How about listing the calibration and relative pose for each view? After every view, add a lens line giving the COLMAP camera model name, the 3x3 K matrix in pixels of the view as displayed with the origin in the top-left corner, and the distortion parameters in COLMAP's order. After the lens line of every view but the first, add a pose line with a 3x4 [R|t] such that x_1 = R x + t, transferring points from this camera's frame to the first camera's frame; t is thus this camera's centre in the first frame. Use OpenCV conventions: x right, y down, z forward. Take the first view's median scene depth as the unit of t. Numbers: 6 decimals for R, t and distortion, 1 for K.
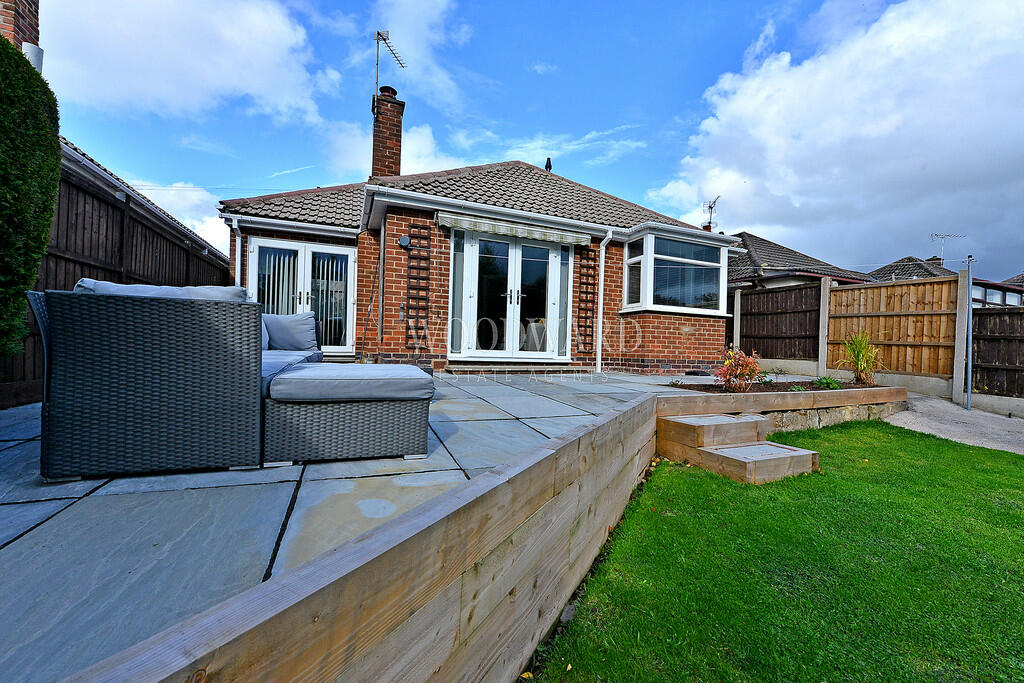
lens RADIAL K [[398.3, 0, 512.0], [0, 398.3, 341.5], [0, 0, 1]] dist [-0.001025, -0.000473]
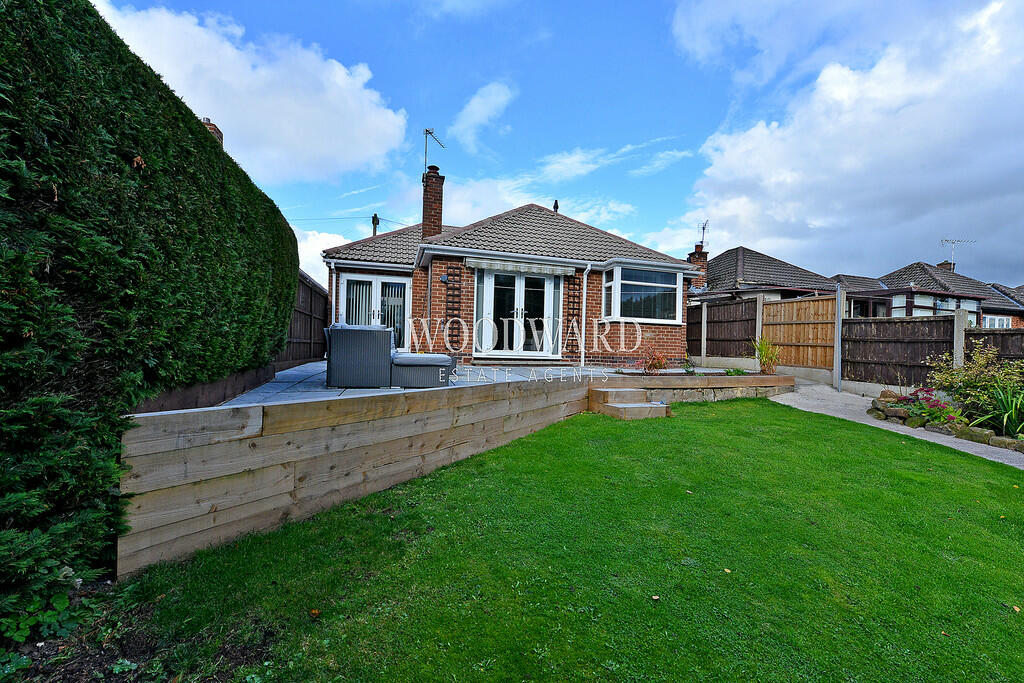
lens RADIAL K [[398.3, 0, 512.0], [0, 398.3, 341.5], [0, 0, 1]] dist [-0.001025, -0.000473]
pose [[0.994180, -0.005167, -0.107609, 0.126037], [0.004169, 0.999946, -0.009502, 0.003300], [0.107653, 0.008998, 0.994148, -0.403089]]
